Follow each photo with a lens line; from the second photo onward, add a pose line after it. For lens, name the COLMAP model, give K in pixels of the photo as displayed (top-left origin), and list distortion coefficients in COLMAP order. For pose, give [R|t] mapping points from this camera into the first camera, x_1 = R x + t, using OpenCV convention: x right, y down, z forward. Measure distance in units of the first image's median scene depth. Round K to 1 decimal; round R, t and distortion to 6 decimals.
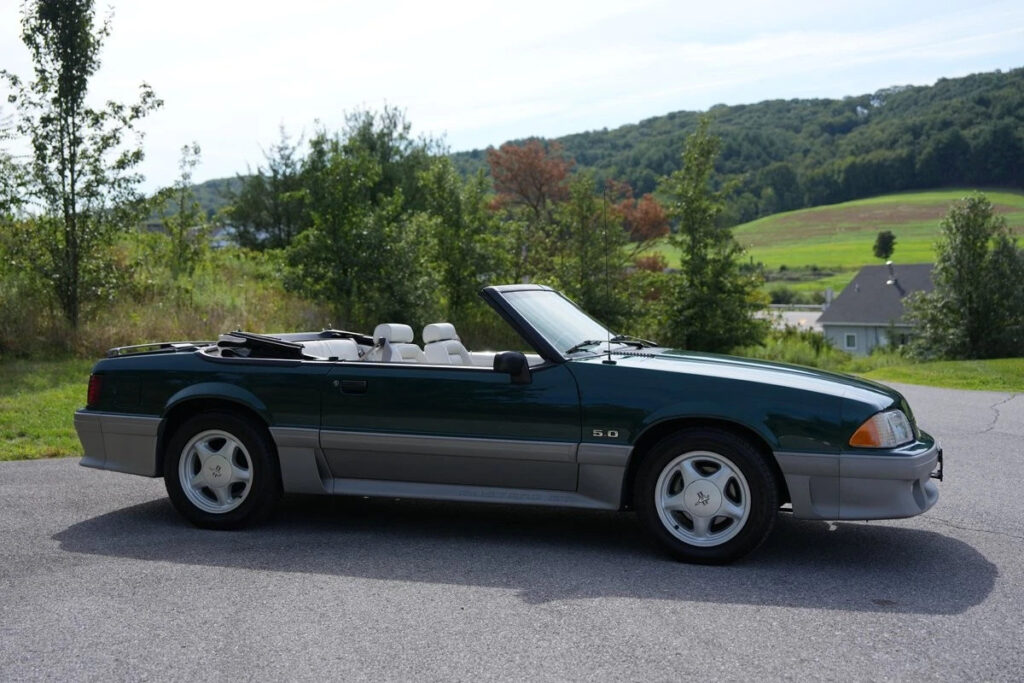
lens RADIAL K [[1165.0, 0, 512.9], [0, 1165.0, 341.0], [0, 0, 1]] dist [0.094127, 0.000000]
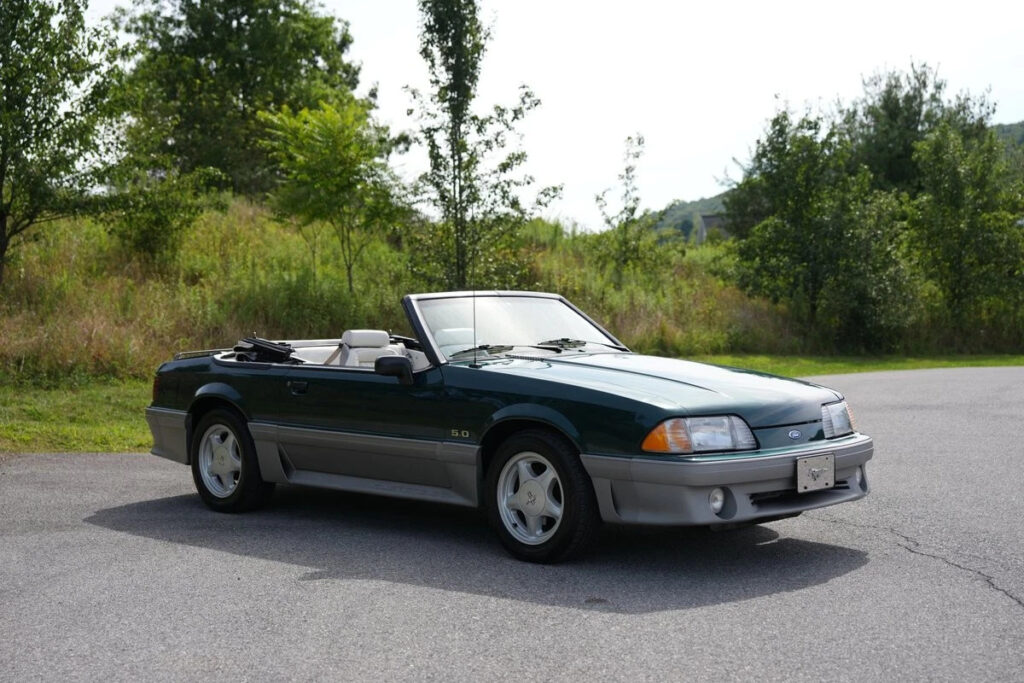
lens RADIAL K [[1343.2, 0, 518.0], [0, 1343.2, 337.8], [0, 0, 1]] dist [0.135467, 0.000000]
pose [[0.900677, -0.007310, -0.434429, 0.508696], [0.005573, 0.999971, -0.005272, -0.000157], [0.434454, 0.002327, 0.900691, -0.054363]]
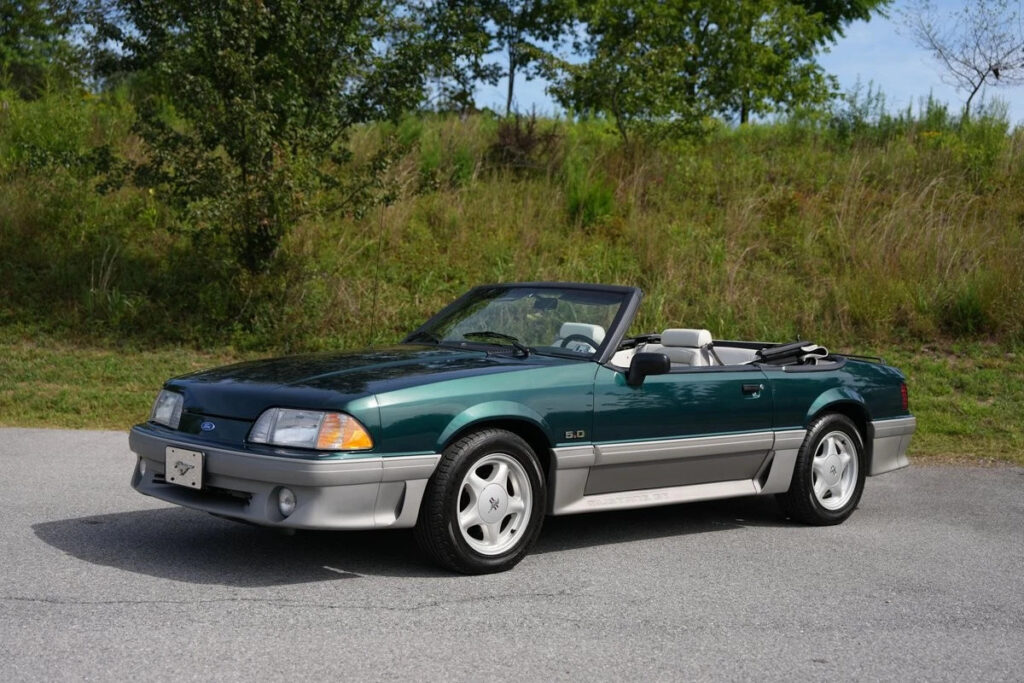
lens RADIAL K [[1343.2, 0, 513.8], [0, 1343.2, 341.9], [0, 0, 1]] dist [0.135467, 0.000000]
pose [[-0.480417, -0.005347, -0.877024, 0.921140], [-0.060838, 0.997776, 0.027242, -0.025217], [0.874928, 0.066444, -0.479674, 1.387636]]
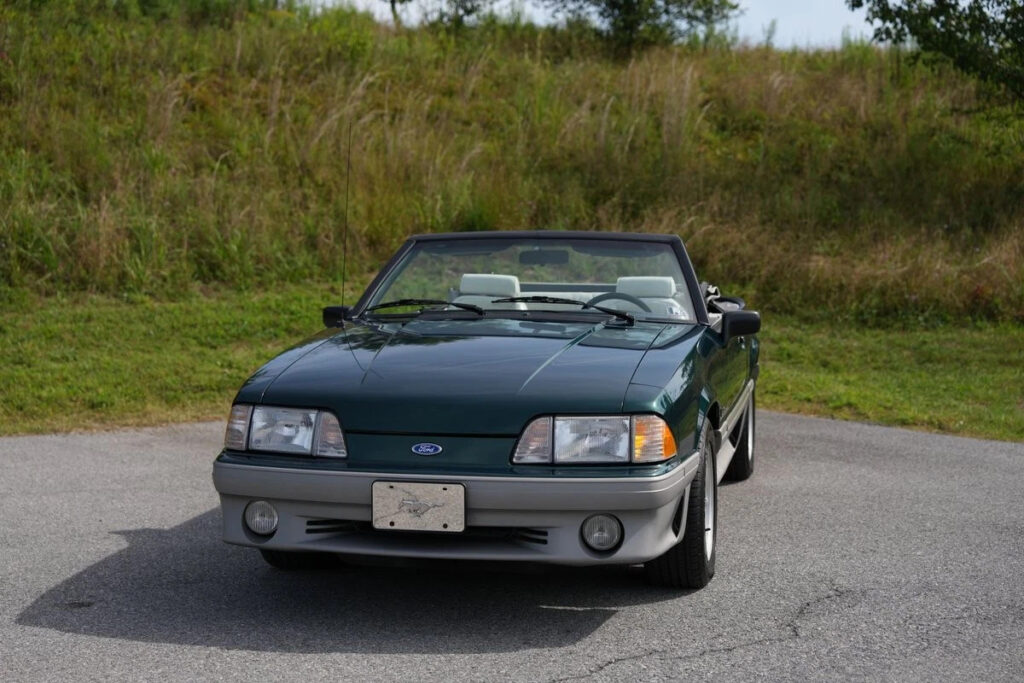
lens RADIAL K [[1584.1, 0, 522.5], [0, 1584.1, 352.0], [0, 0, 1]] dist [0.192355, 0.000000]
pose [[0.120947, 0.070766, -0.990133, 1.013429], [-0.026418, 0.997332, 0.068053, -0.035428], [0.992307, 0.017927, 0.122493, 0.783742]]
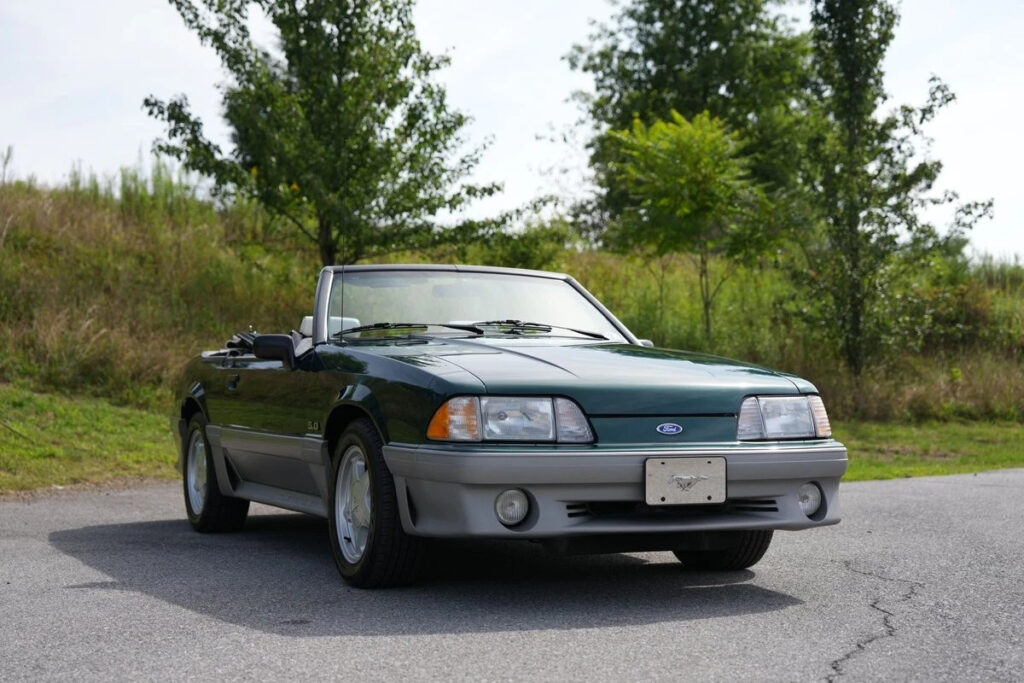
lens RADIAL K [[1527.5, 0, 514.6], [0, 1527.5, 360.3], [0, 0, 1]] dist [0.180768, 0.000000]
pose [[0.675026, -0.021784, -0.737472, 0.781074], [-0.013188, 0.999048, -0.041583, 0.059037], [0.737676, 0.037795, 0.674097, 0.274822]]
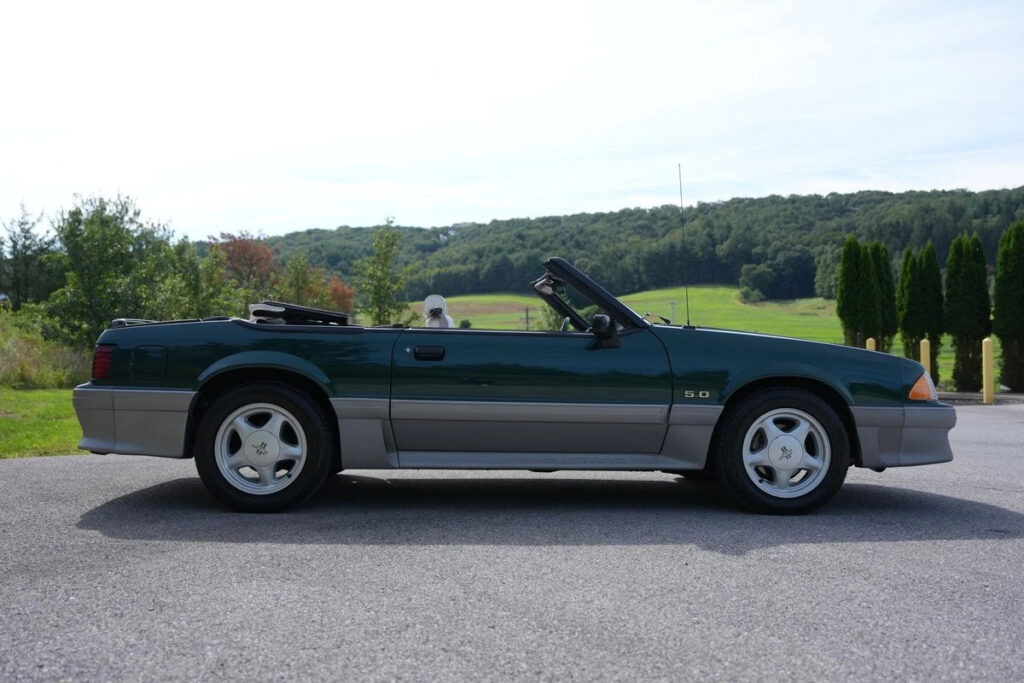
lens RADIAL K [[864.7, 0, 515.7], [0, 864.7, 342.7], [0, 0, 1]] dist [-0.022707, 0.044418]
pose [[0.937225, 0.016801, 0.348319, -0.264994], [0.004338, 0.998200, -0.059821, 0.061149], [-0.348697, 0.057577, 0.935465, 0.259772]]
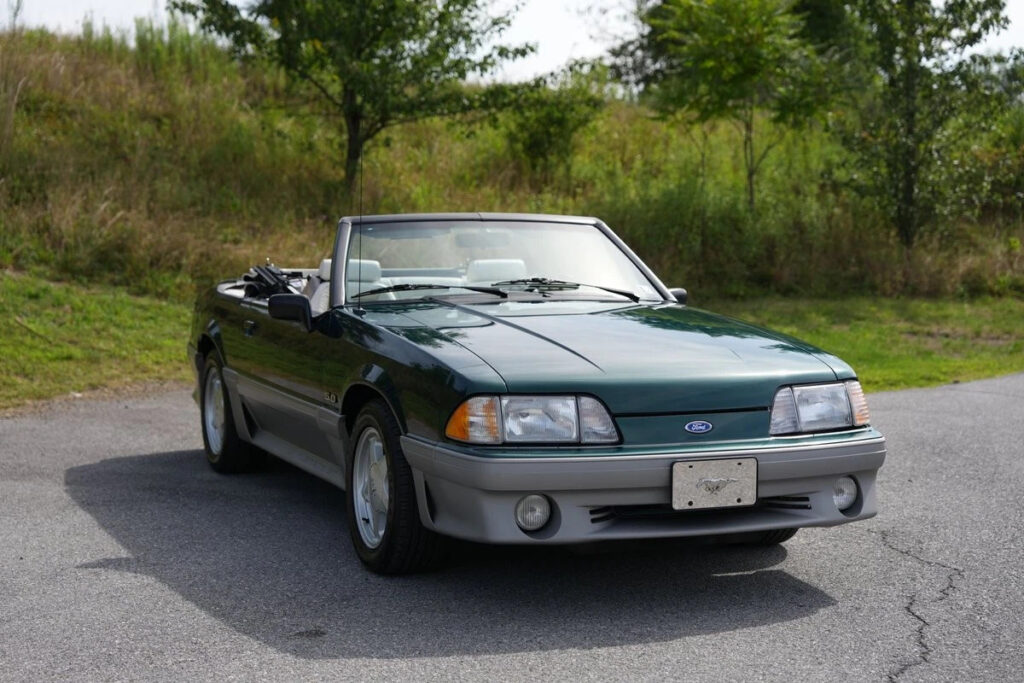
lens RADIAL K [[1584.1, 0, 511.9], [0, 1584.1, 350.1], [0, 0, 1]] dist [0.192355, 0.000000]
pose [[0.656671, 0.054671, -0.752193, 0.779931], [-0.017947, 0.998219, 0.056884, -0.015435], [0.753964, -0.023854, 0.656483, 0.282802]]
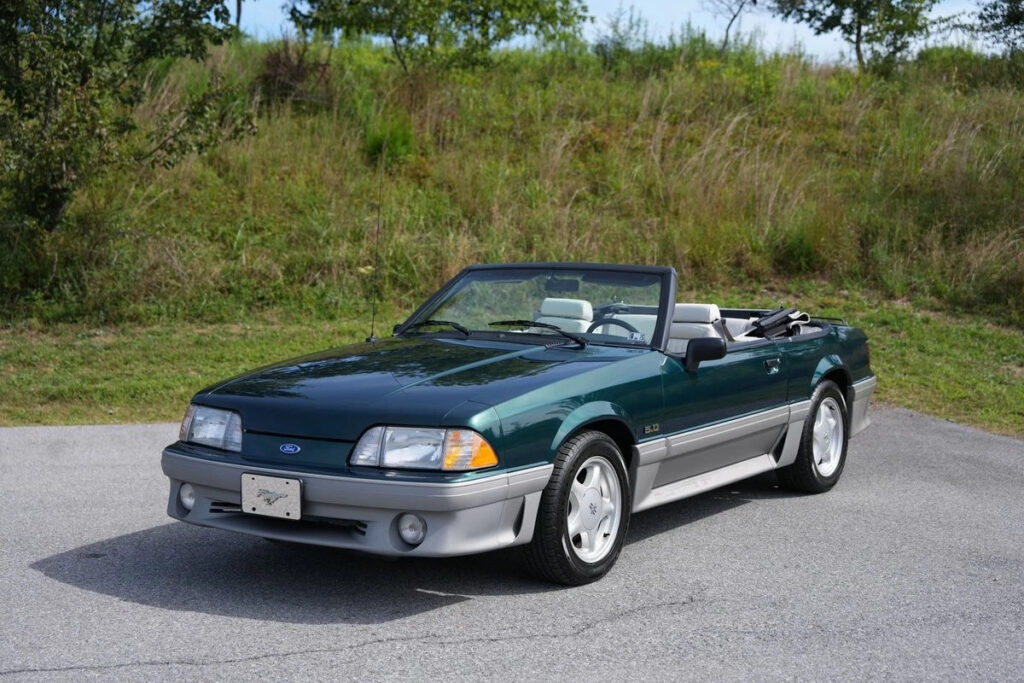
lens RADIAL K [[1418.4, 0, 518.0], [0, 1418.4, 342.2], [0, 0, 1]] dist [0.144993, 0.000000]
pose [[-0.263029, 0.060225, -0.962906, 1.008284], [-0.028256, 0.997141, 0.070085, -0.057407], [0.964374, 0.045642, -0.260576, 1.155460]]
